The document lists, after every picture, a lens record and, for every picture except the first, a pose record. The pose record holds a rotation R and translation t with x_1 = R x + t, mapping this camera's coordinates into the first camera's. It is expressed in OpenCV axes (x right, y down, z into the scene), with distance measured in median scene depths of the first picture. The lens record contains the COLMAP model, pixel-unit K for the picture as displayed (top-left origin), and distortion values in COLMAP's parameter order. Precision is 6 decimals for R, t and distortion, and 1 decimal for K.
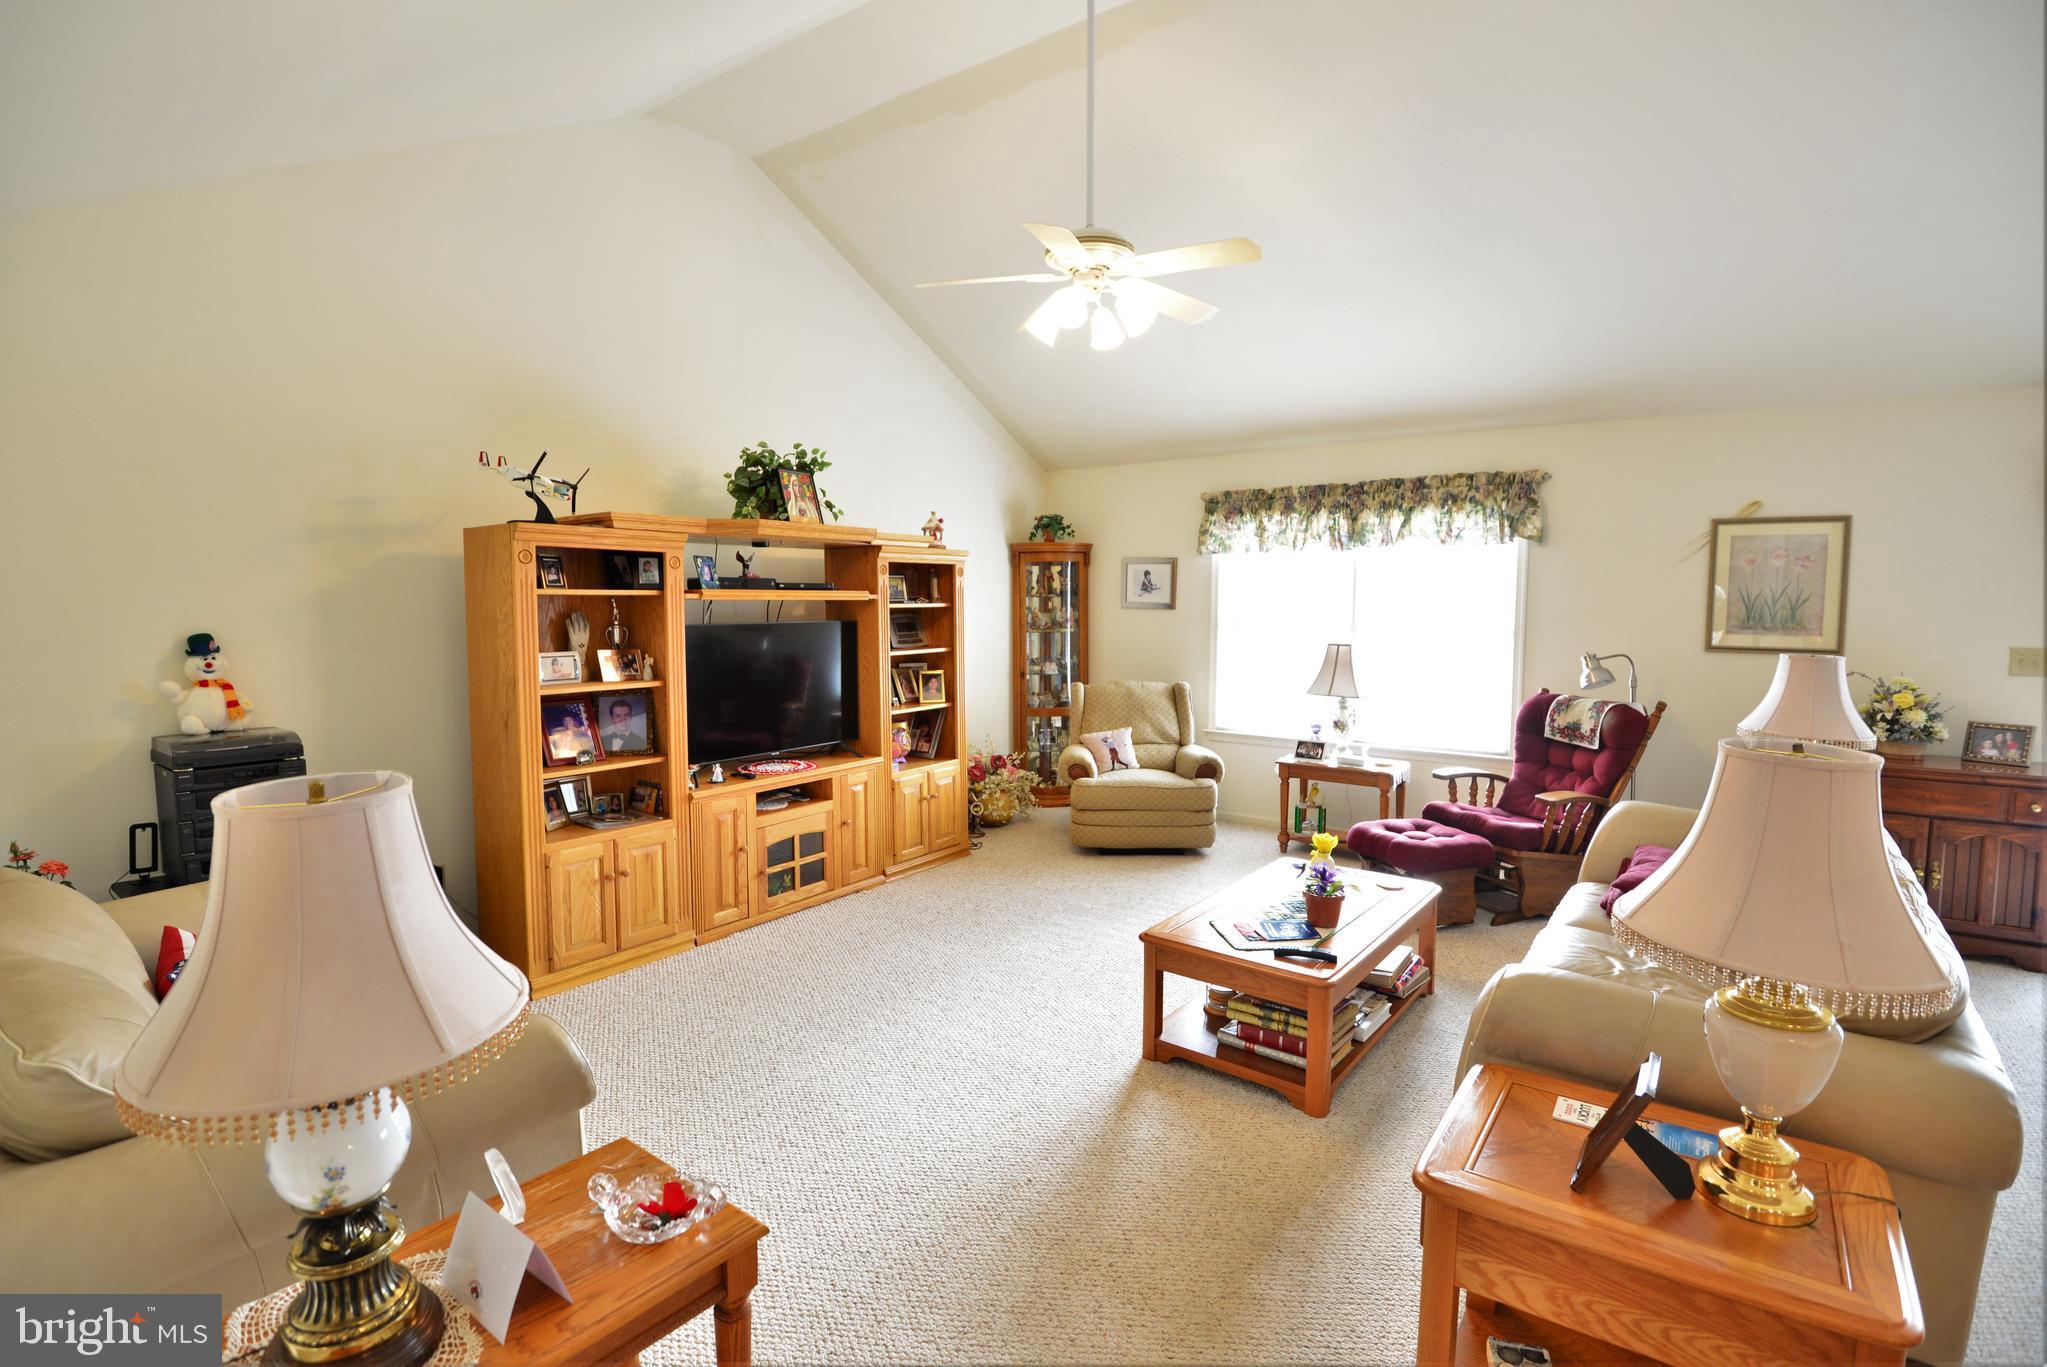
lens RADIAL K [[958.9, 0, 1020.2], [0, 958.9, 673.1], [0, 0, 1]] dist [-0.018046, -0.001461]
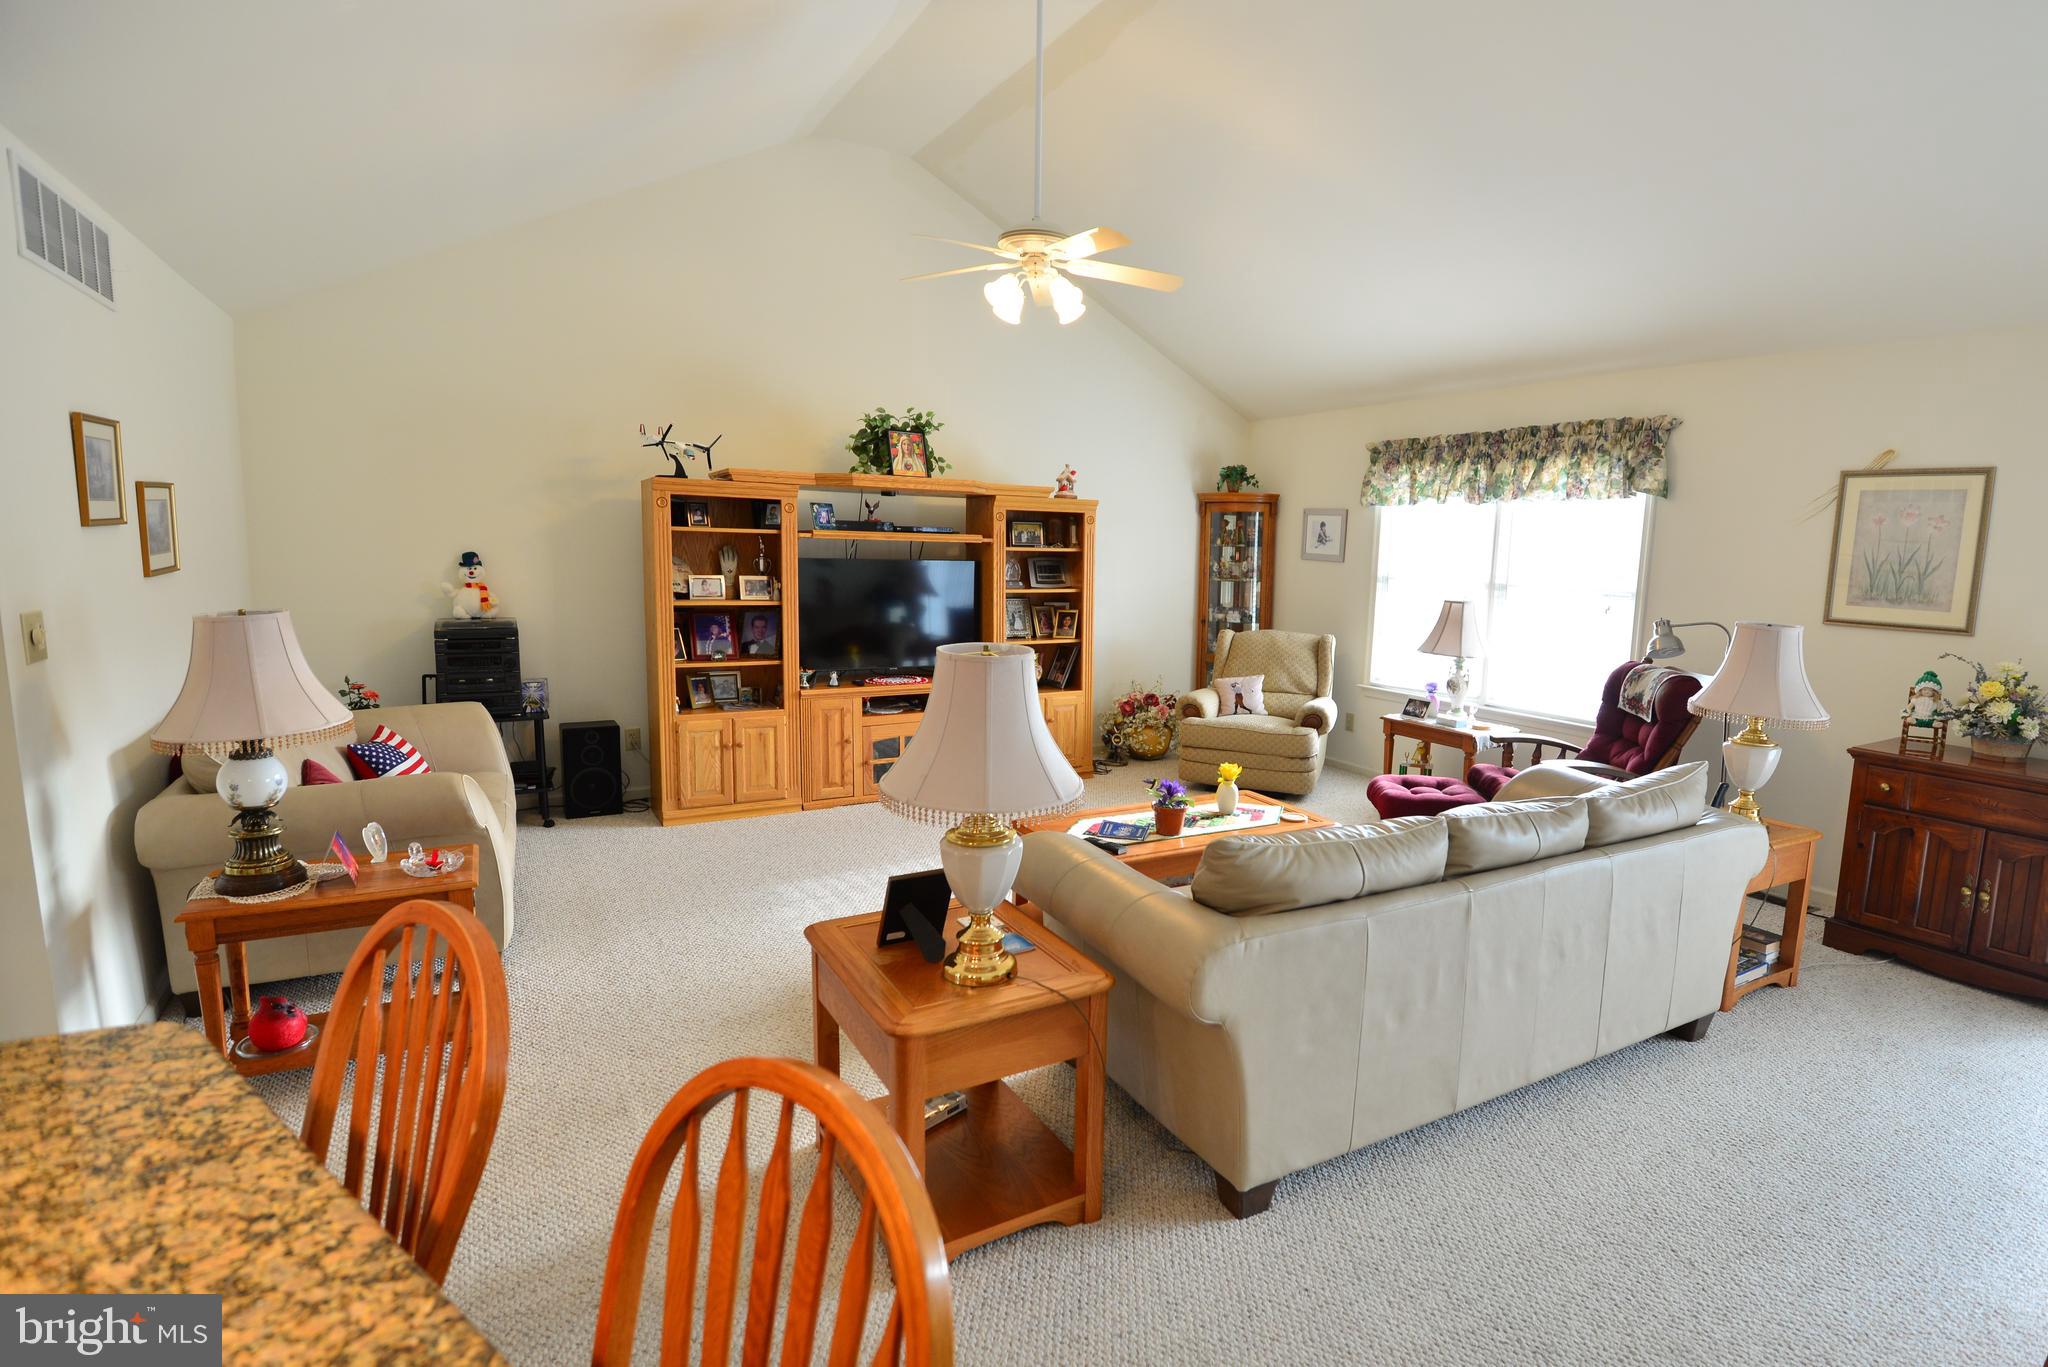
lens RADIAL K [[959.3, 0, 1020.4], [0, 959.3, 683.2], [0, 0, 1]] dist [-0.018046, -0.001461]
pose [[0.930416, 0.075498, -0.358644, 0.342214], [-0.052944, 0.995976, 0.072312, 0.006698], [0.362661, -0.048292, 0.930669, -0.072704]]
